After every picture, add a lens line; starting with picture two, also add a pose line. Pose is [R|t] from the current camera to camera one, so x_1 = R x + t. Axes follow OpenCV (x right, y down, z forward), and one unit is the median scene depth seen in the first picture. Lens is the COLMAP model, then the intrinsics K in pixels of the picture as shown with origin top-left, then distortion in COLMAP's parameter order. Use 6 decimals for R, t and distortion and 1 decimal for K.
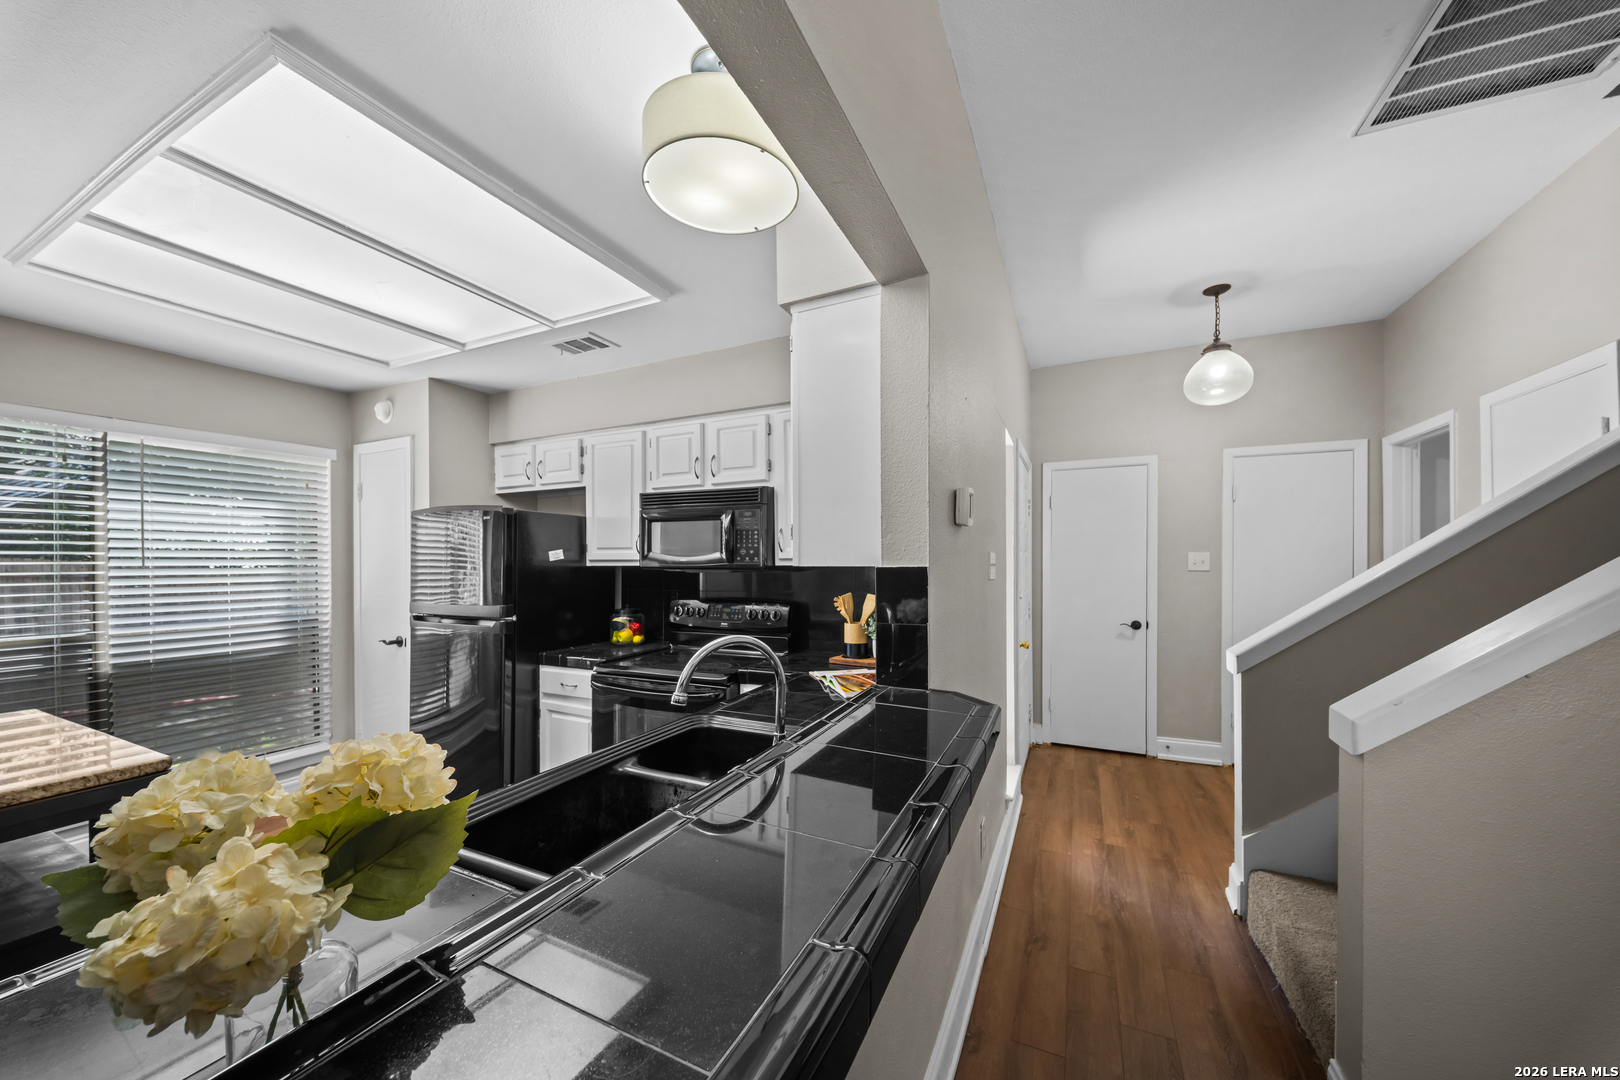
lens RADIAL K [[567.0, 0, 806.7], [0, 567.0, 580.0], [0, 0, 1]] dist [0.000343, -0.000127]
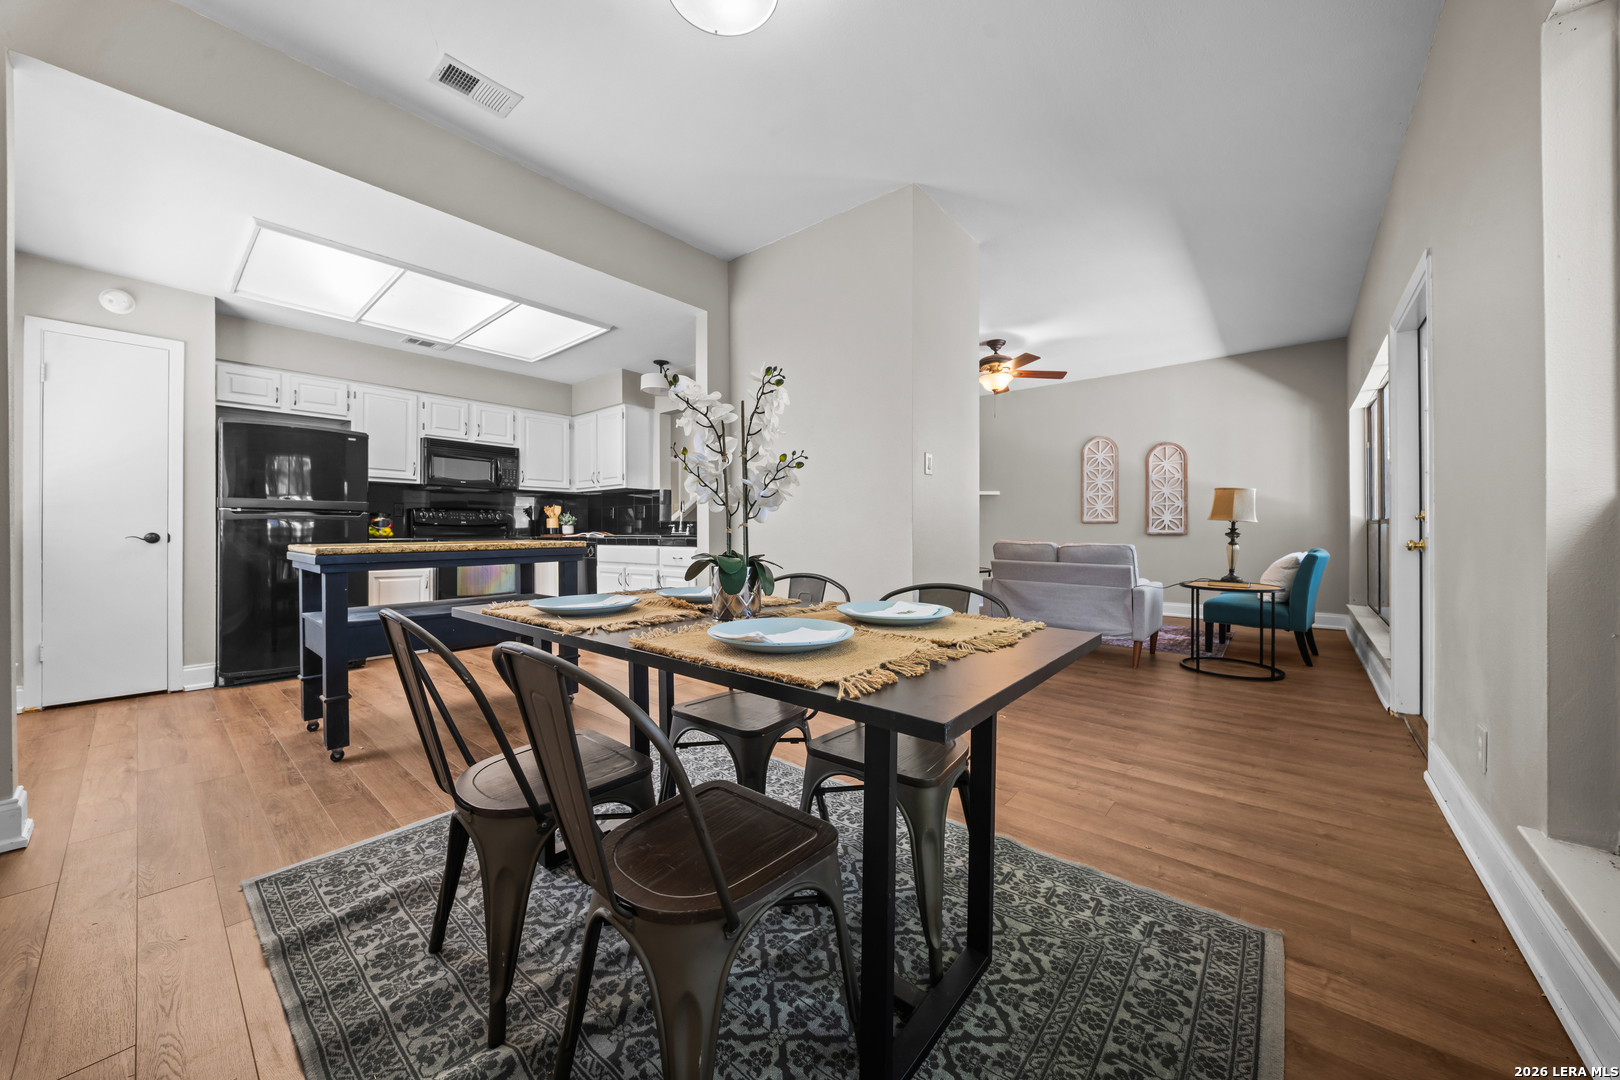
lens RADIAL K [[580.6, 0, 817.5], [0, 580.6, 496.4], [0, 0, 1]] dist [-0.009289, -0.000262]
pose [[0.236906, 0.063602, 0.969448, -1.457664], [0.032302, 0.996787, -0.073289, 0.150526], [-0.970995, 0.048678, 0.234091, -0.383305]]
